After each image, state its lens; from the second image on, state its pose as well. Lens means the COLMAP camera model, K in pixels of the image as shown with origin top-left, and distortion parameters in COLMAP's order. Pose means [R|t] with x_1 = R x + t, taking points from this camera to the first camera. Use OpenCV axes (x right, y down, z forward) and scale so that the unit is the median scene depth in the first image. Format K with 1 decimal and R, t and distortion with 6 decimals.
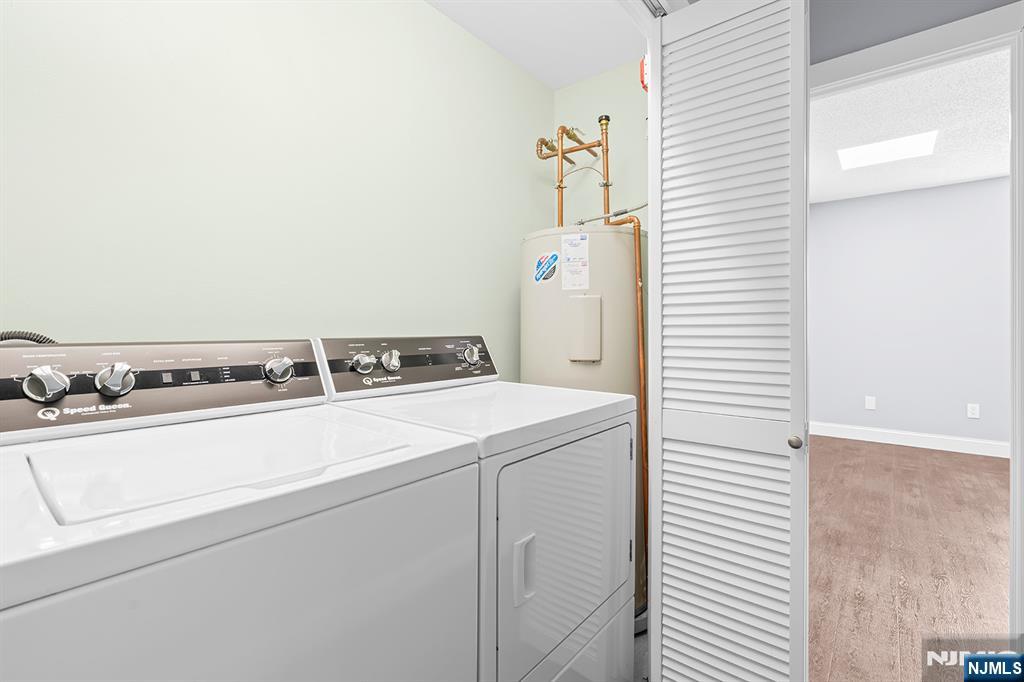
lens RADIAL K [[459.4, 0, 512.9], [0, 459.4, 334.1], [0, 0, 1]] dist [0.001140, 0.000270]
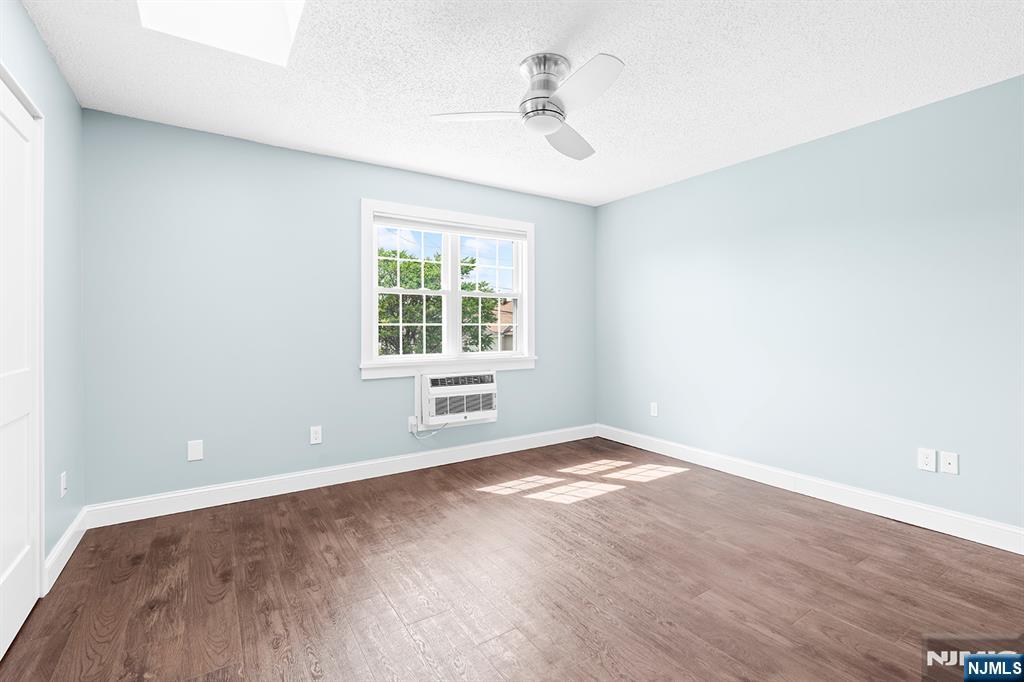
lens RADIAL K [[459.4, 0, 506.7], [0, 459.4, 336.6], [0, 0, 1]] dist [0.001140, 0.000270]
pose [[0.300742, -0.005801, 0.953688, 0.330928], [0.000368, 0.999982, 0.005966, -0.011652], [-0.953706, -0.001443, 0.300739, 0.436680]]
